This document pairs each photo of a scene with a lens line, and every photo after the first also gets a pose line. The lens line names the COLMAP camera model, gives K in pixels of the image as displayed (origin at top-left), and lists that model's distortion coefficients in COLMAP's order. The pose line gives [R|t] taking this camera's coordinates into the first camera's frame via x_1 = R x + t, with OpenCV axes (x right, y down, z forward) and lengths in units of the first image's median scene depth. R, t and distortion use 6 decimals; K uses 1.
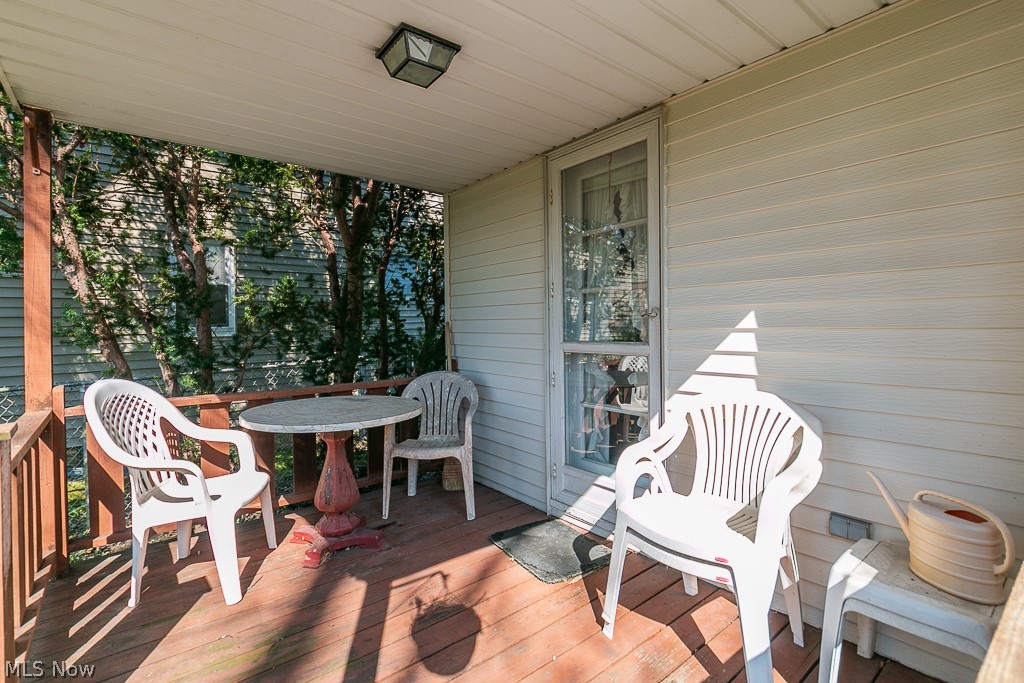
lens RADIAL K [[469.2, 0, 512.0], [0, 469.2, 341.5], [0, 0, 1]] dist [-0.002468, -0.000713]
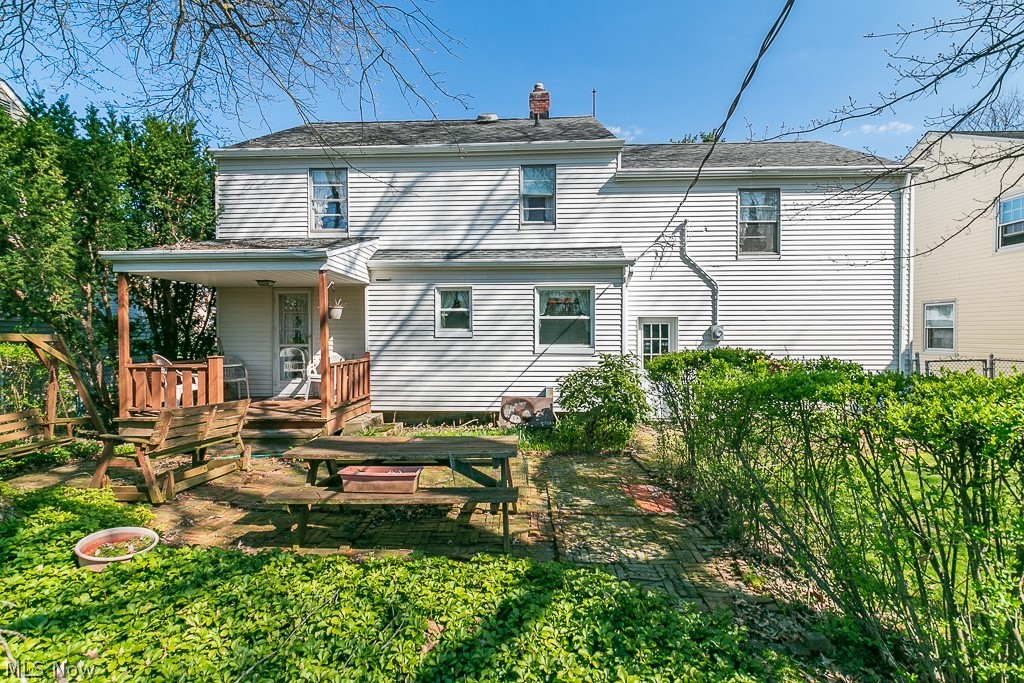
lens RADIAL K [[469.2, 0, 512.0], [0, 469.2, 341.5], [0, 0, 1]] dist [-0.002468, -0.000713]
pose [[0.660621, 0.000802, 0.750719, -1.337875], [0.020075, 0.999623, -0.018734, 0.081873], [-0.750451, 0.027446, 0.660356, -2.524854]]
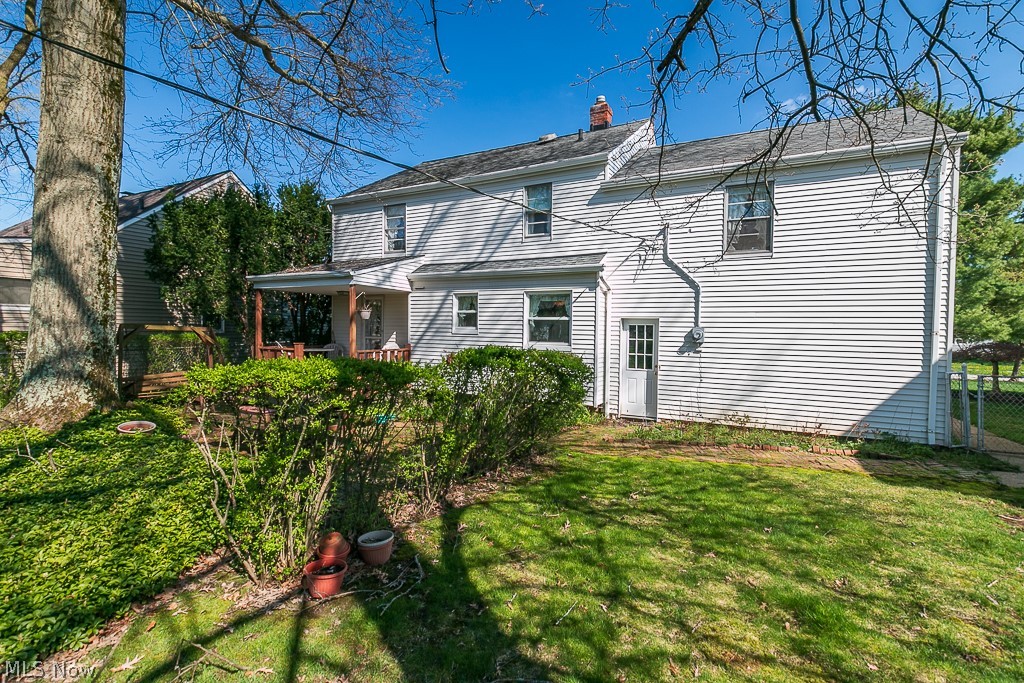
lens RADIAL K [[469.2, 0, 512.0], [0, 469.2, 341.5], [0, 0, 1]] dist [-0.002468, -0.000713]
pose [[0.917367, 0.018594, 0.397609, -0.327573], [-0.014193, 0.999801, -0.014009, 0.100203], [-0.397790, 0.007209, 0.917448, -4.002524]]
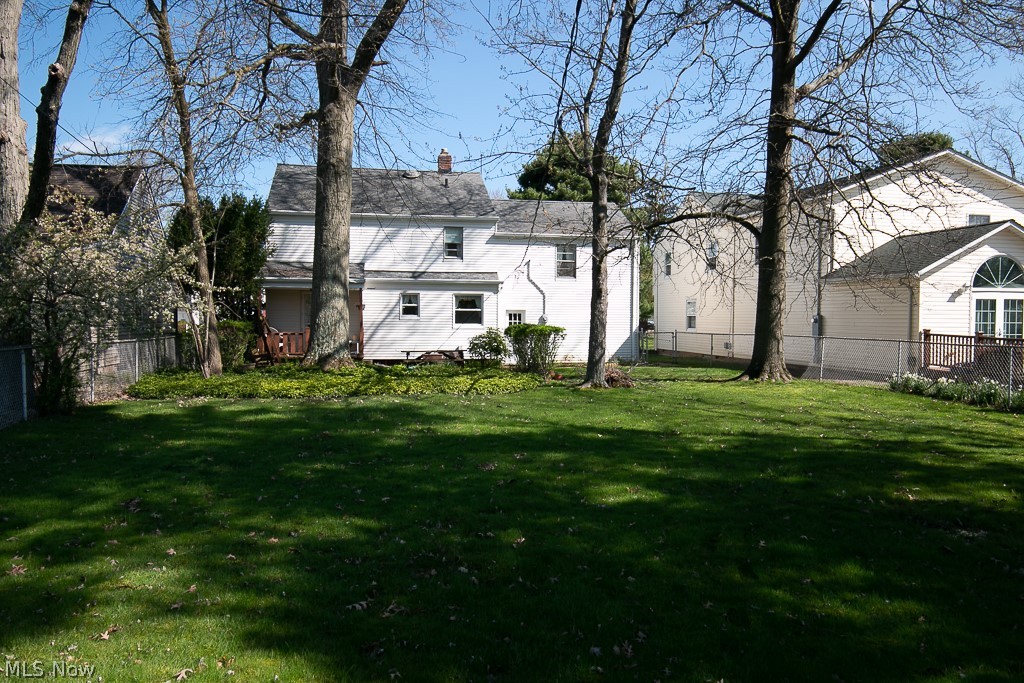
lens RADIAL K [[719.4, 0, 512.0], [0, 719.4, 341.5], [0, 0, 1]] dist [-0.001195, -0.000056]
pose [[0.463367, -0.012701, 0.886076, -7.158918], [0.020260, 0.999788, 0.003736, 0.270079], [-0.885935, 0.016221, 0.463526, -5.762324]]
